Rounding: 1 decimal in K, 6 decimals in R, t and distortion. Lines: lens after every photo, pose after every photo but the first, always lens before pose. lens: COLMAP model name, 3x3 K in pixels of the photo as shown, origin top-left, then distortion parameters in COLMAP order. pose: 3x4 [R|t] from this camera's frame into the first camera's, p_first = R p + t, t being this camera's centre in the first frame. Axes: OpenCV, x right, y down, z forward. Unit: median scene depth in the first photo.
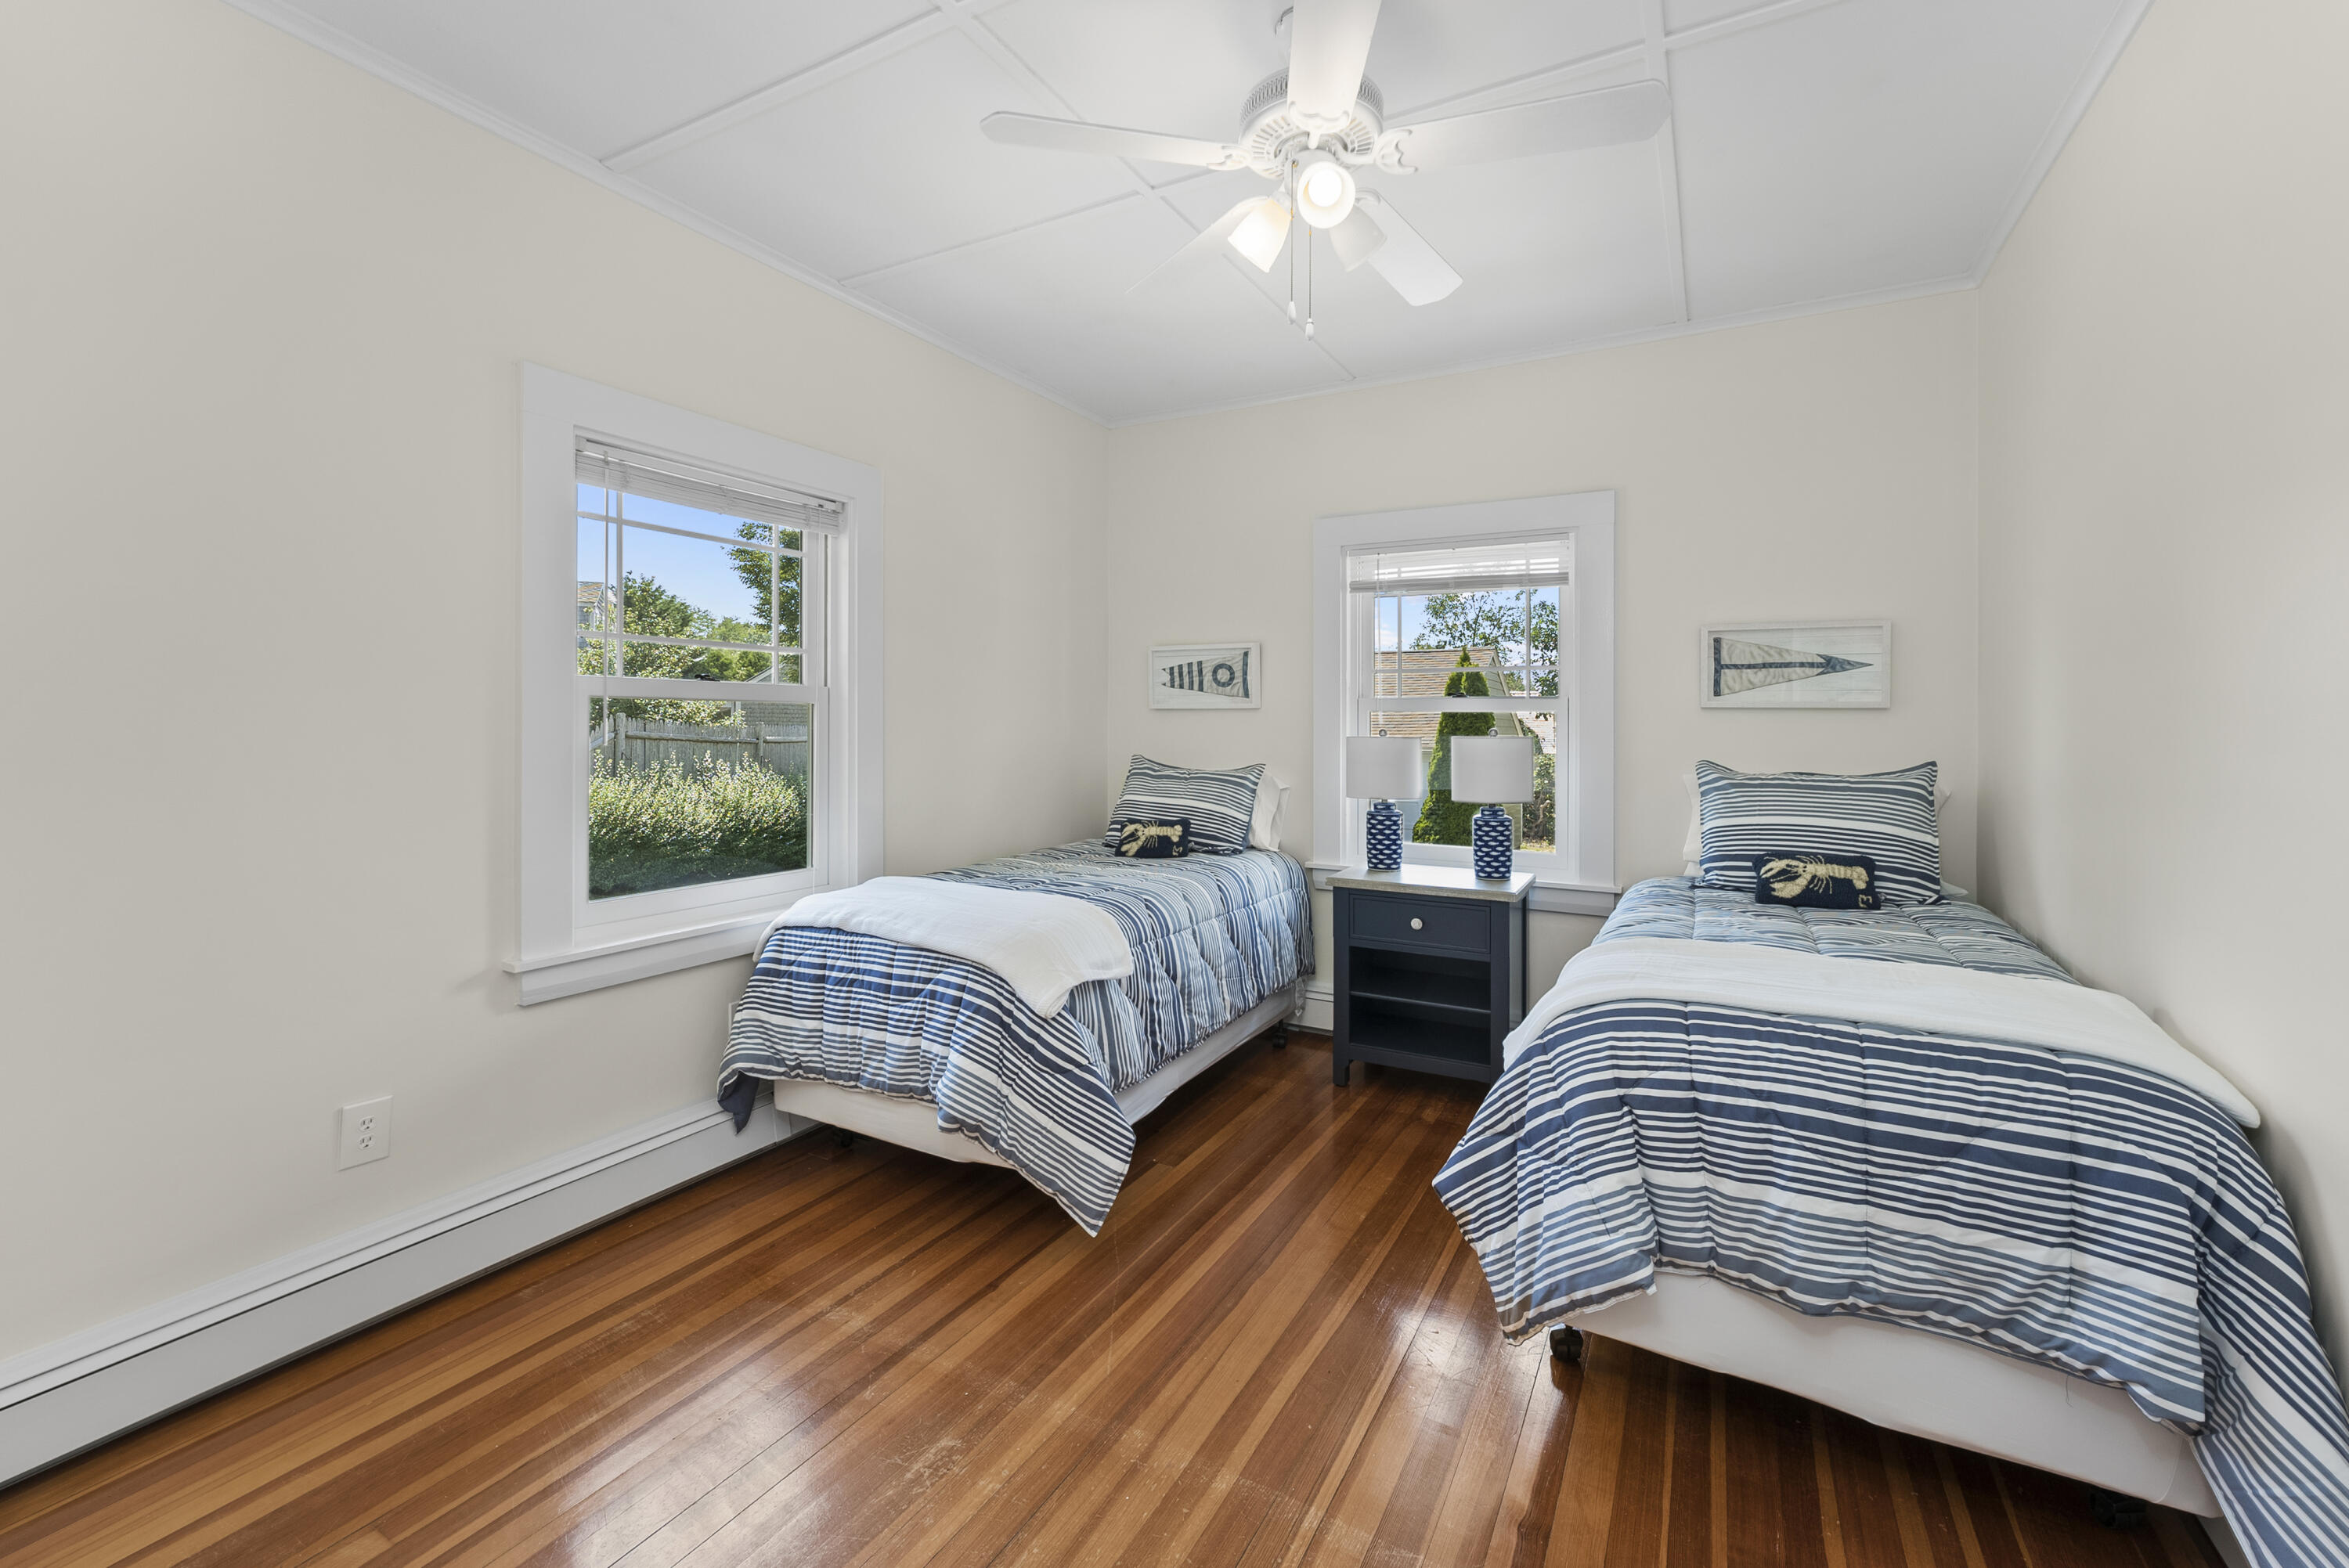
lens RADIAL K [[970.1, 0, 1148.5], [0, 970.1, 731.5], [0, 0, 1]] dist [-0.006655, 0.002487]
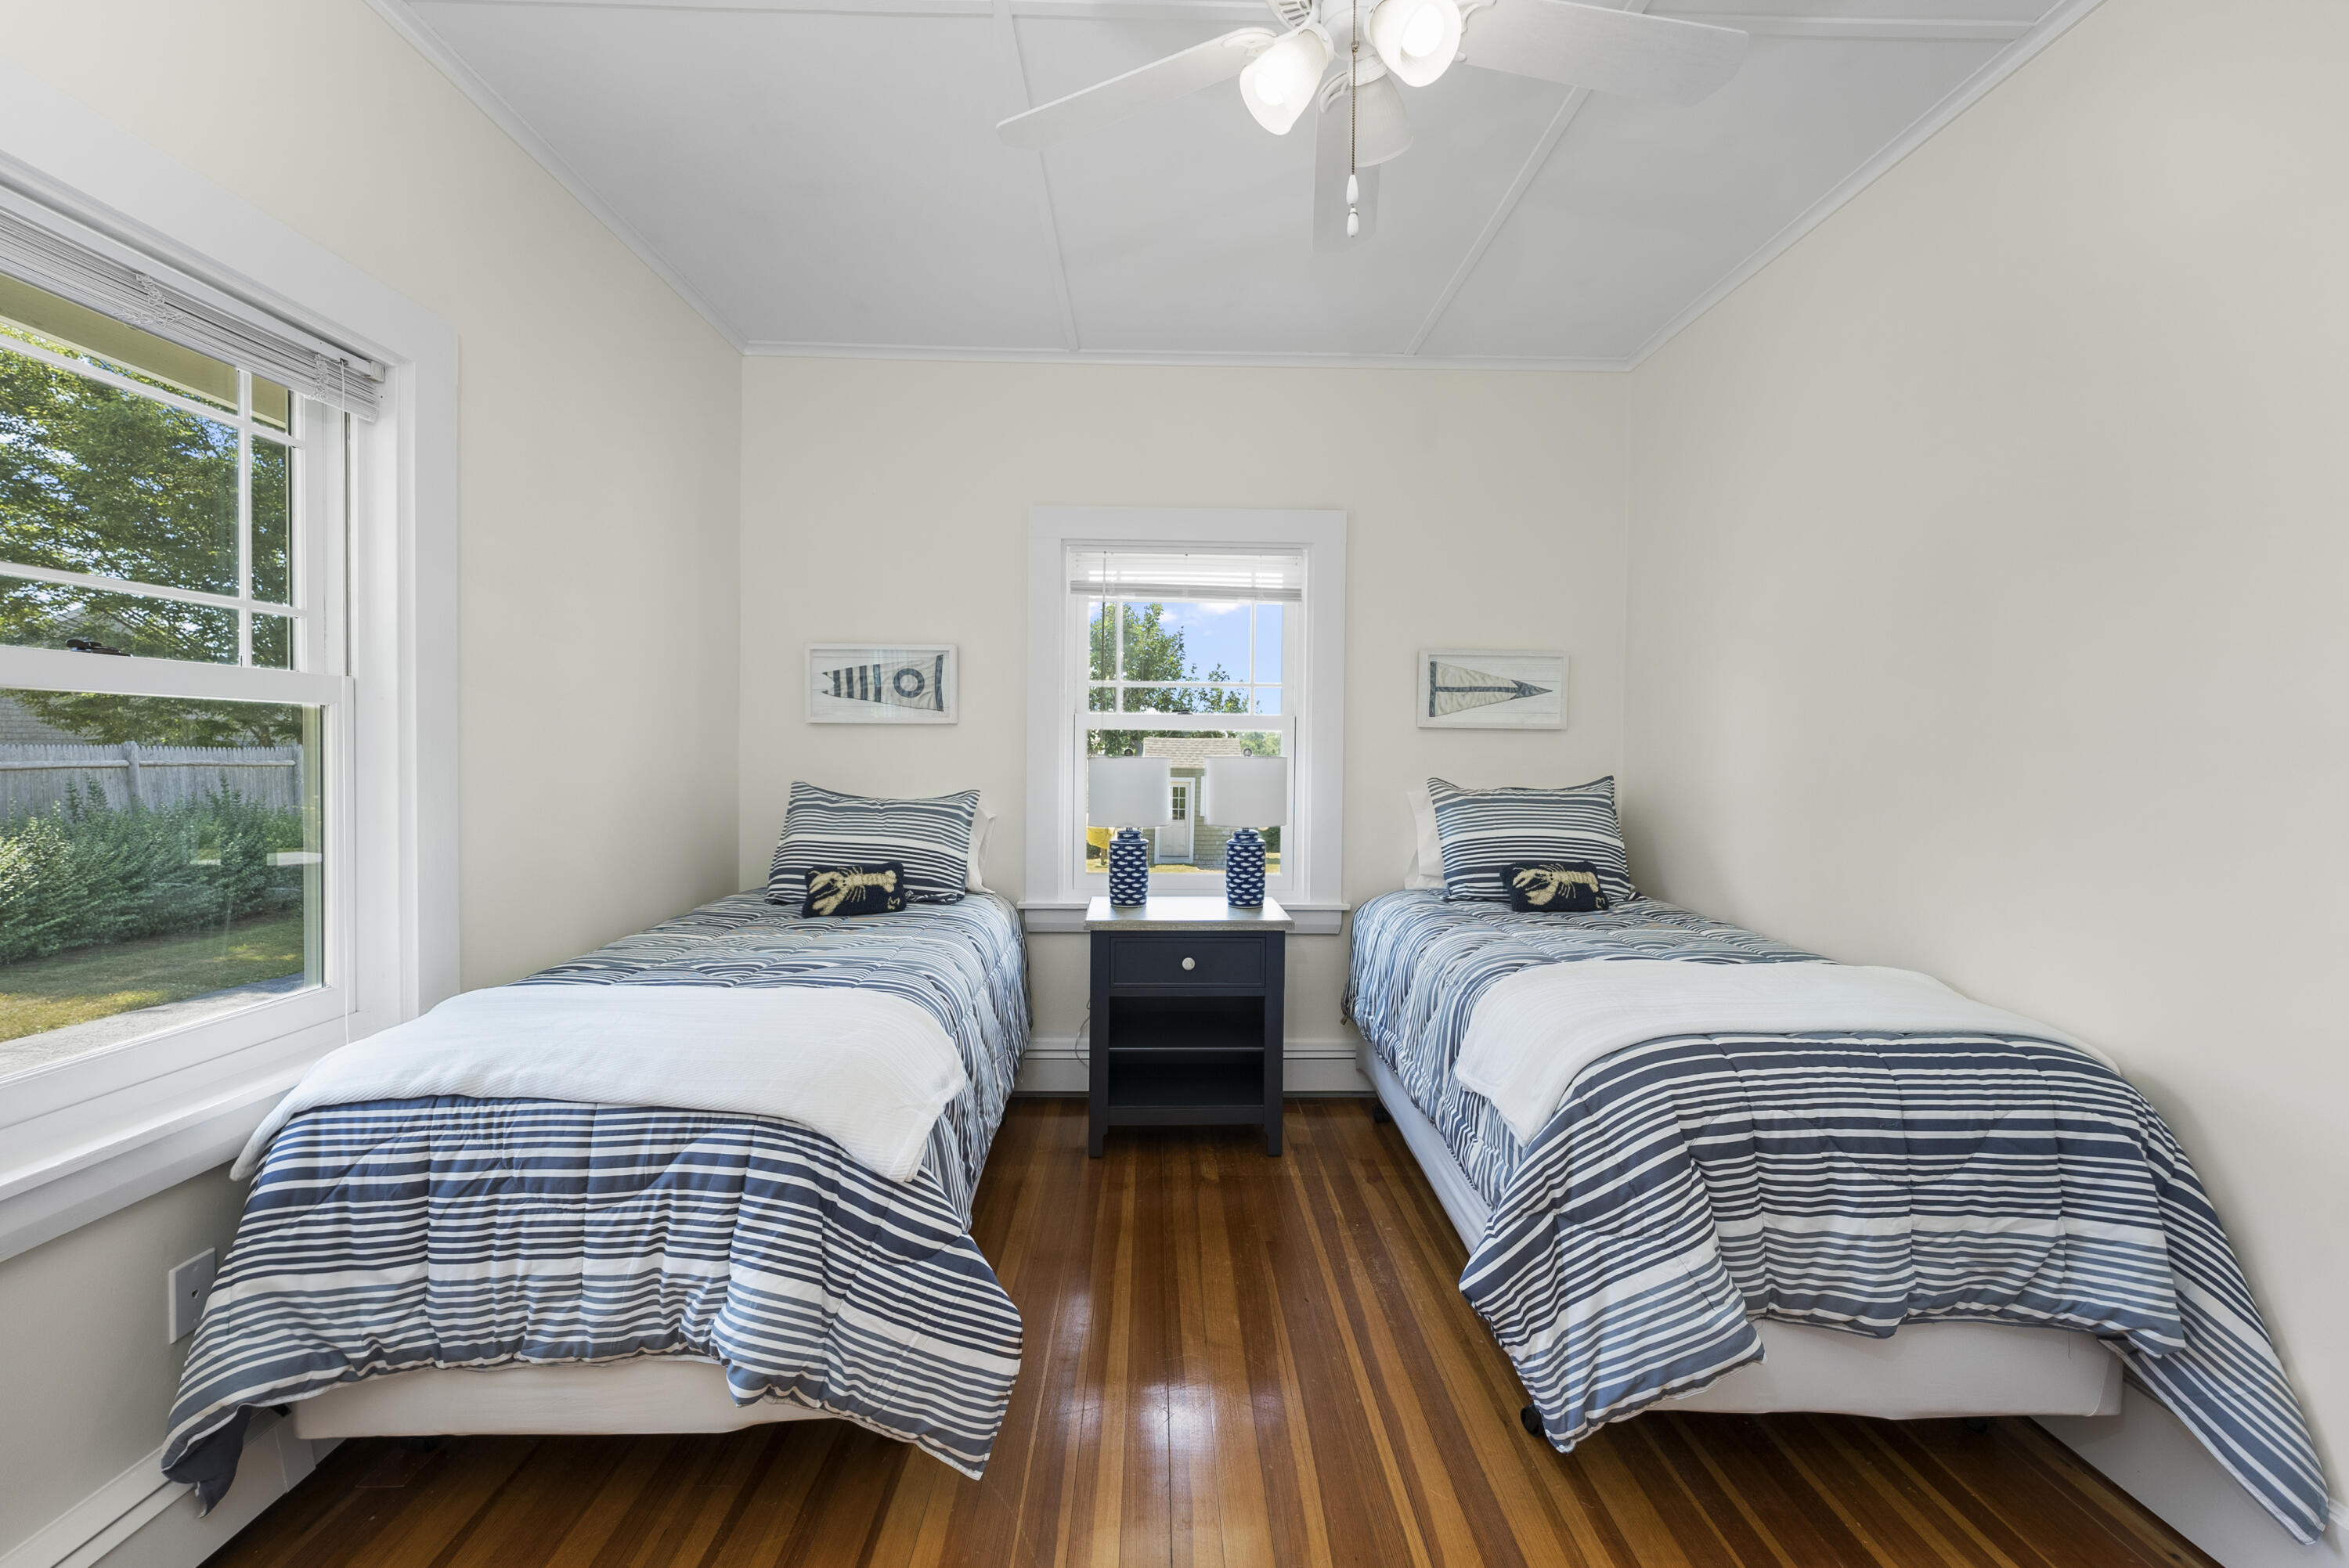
lens RADIAL K [[970.1, 0, 1175.7], [0, 970.1, 769.4], [0, 0, 1]] dist [-0.006655, 0.002487]
pose [[0.860071, -0.011696, 0.510040, -0.243617], [0.002341, 0.999817, 0.018980, 0.000072], [-0.510169, -0.015130, 0.859941, 0.293031]]
